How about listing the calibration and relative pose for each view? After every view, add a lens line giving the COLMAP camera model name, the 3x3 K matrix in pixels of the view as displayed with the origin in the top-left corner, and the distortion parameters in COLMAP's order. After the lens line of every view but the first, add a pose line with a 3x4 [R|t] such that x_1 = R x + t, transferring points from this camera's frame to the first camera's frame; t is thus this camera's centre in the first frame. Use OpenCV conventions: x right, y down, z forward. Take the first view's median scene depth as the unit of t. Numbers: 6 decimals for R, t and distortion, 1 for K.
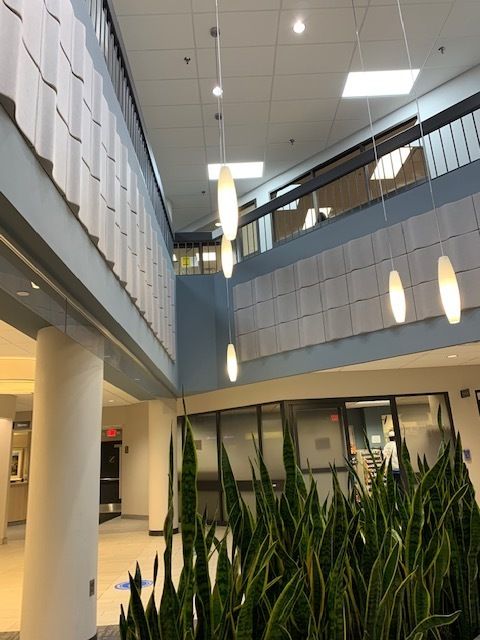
lens RADIAL K [[500.0, 0, 240.0], [0, 500.0, 320.0], [0, 0, 1]] dist [0.018863, 0.000382]
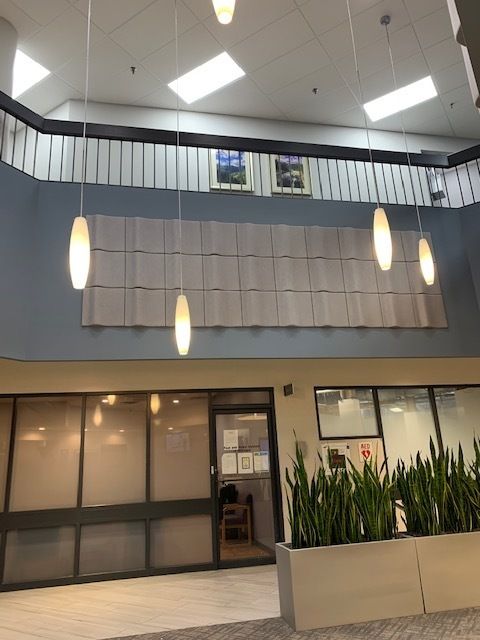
lens RADIAL K [[500.0, 0, 240.0], [0, 500.0, 320.0], [0, 0, 1]] dist [0.018863, 0.000382]
pose [[0.537401, 0.240452, 0.808321, -0.537587], [-0.198870, 0.967592, -0.155614, 0.173553], [-0.819543, -0.077124, 0.567803, 0.564385]]
